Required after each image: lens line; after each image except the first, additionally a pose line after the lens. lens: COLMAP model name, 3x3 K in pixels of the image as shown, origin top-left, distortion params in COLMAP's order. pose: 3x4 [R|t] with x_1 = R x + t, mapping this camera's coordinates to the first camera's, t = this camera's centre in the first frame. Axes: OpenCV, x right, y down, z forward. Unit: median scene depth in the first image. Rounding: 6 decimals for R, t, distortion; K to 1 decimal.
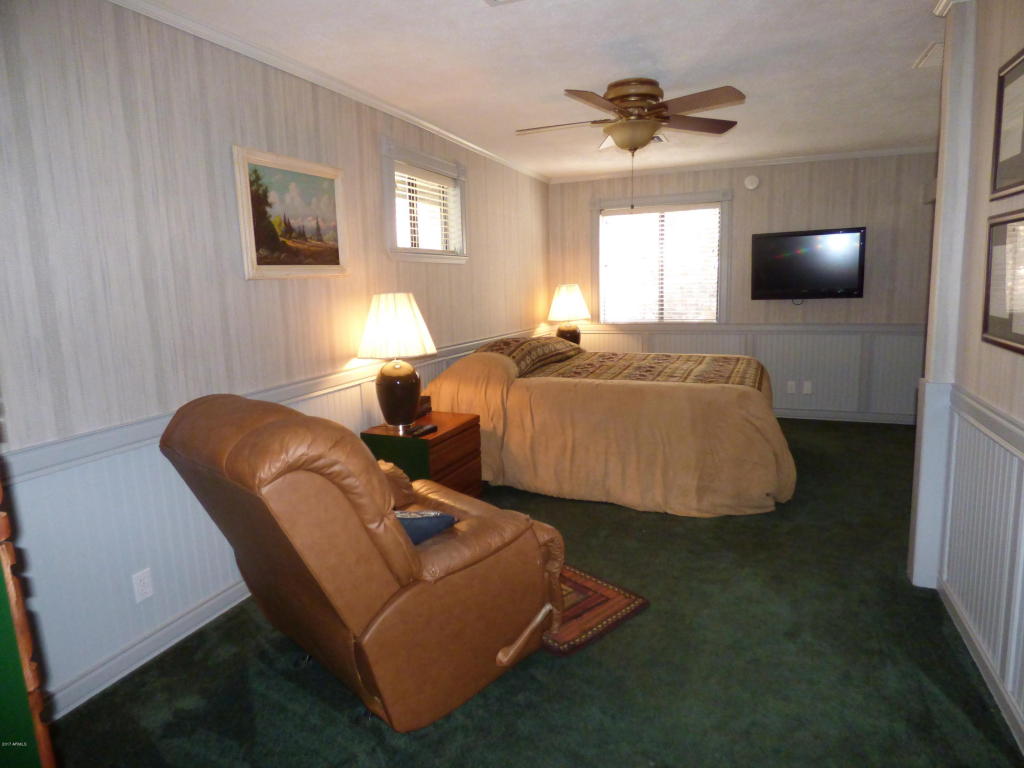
lens RADIAL K [[614.6, 0, 512.5], [0, 614.6, 379.7], [0, 0, 1]] dist [-0.006327, 0.001917]
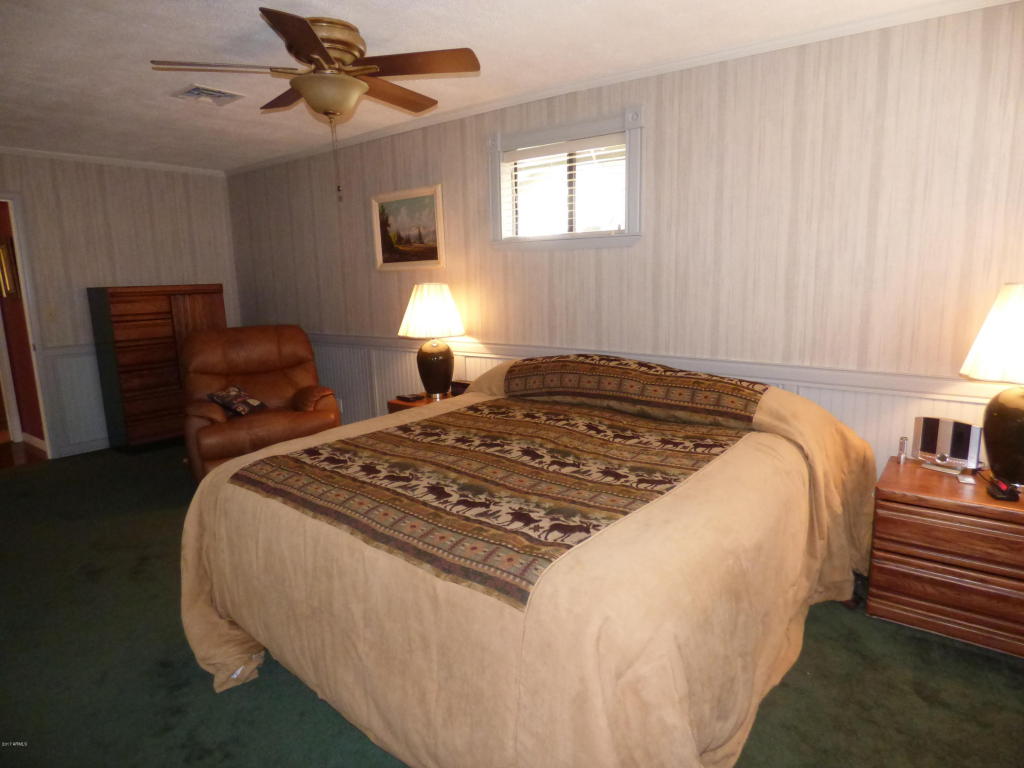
lens RADIAL K [[614.6, 0, 513.1], [0, 614.6, 386.0], [0, 0, 1]] dist [-0.006327, 0.001917]
pose [[-0.280855, 0.200671, -0.938537, 1.009860], [-0.128869, 0.961157, 0.244071, -0.283795], [0.951059, 0.189497, -0.244085, 1.609472]]
